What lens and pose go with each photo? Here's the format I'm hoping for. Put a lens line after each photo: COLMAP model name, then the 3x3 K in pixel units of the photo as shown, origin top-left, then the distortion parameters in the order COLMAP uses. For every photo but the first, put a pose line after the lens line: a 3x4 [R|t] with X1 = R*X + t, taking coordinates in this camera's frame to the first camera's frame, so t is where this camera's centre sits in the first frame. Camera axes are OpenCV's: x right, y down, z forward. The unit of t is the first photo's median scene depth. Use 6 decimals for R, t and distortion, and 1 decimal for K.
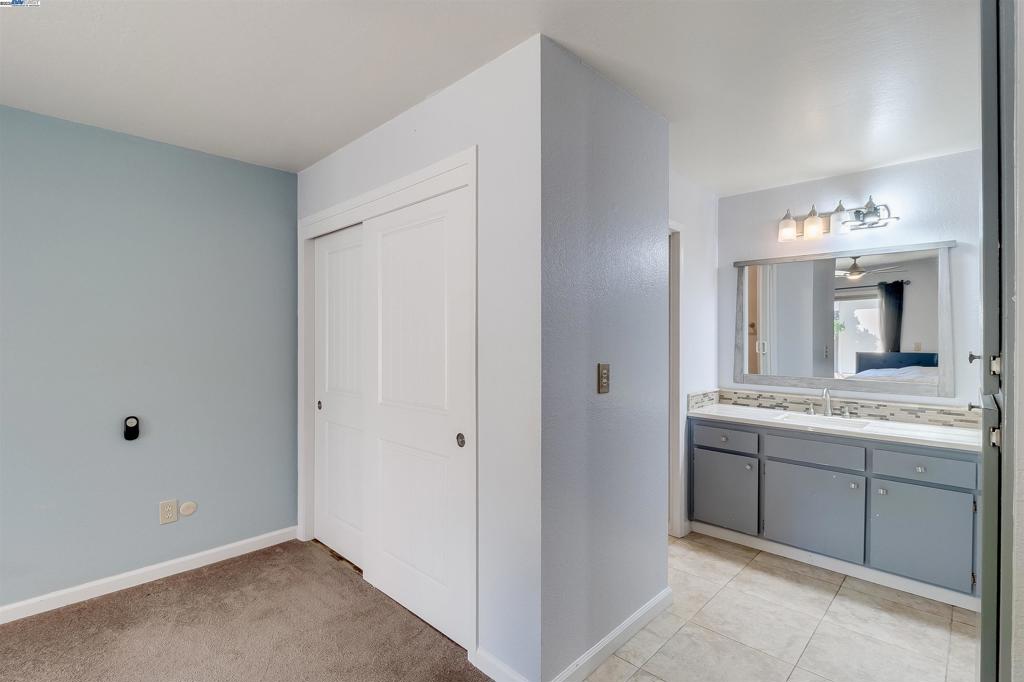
lens RADIAL K [[474.6, 0, 517.0], [0, 474.6, 338.1], [0, 0, 1]] dist [-0.005823, -0.002489]
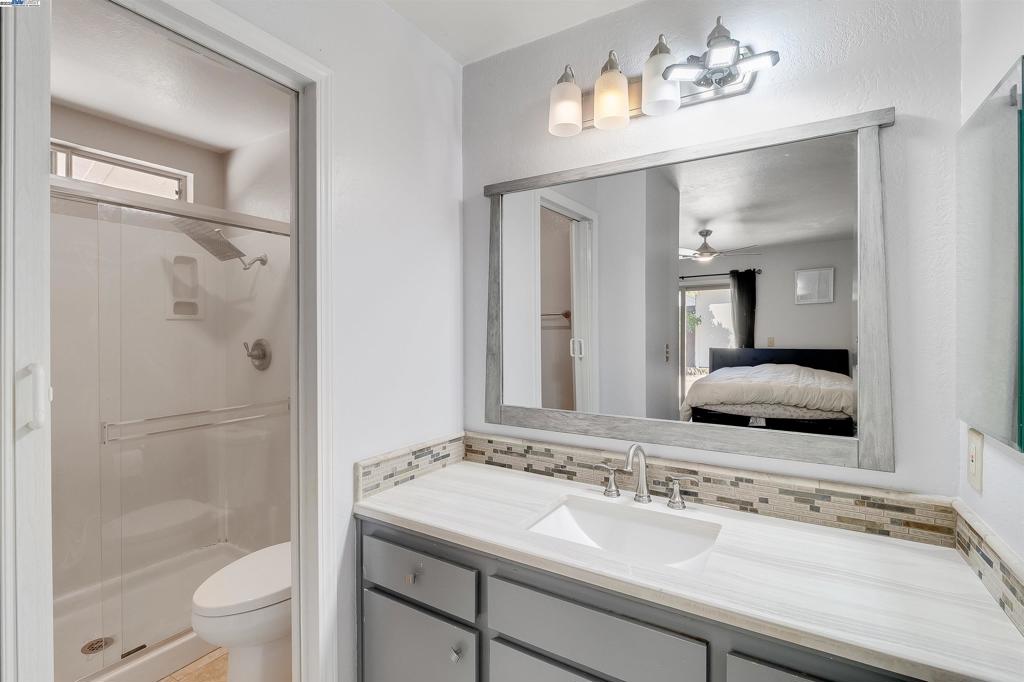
lens RADIAL K [[474.6, 0, 508.4], [0, 474.6, 335.0], [0, 0, 1]] dist [-0.005823, -0.002489]
pose [[0.976958, -0.007282, 0.213309, 0.405670], [0.006545, 0.999970, 0.004163, -0.002124], [-0.213333, -0.002671, 0.976976, 0.538586]]
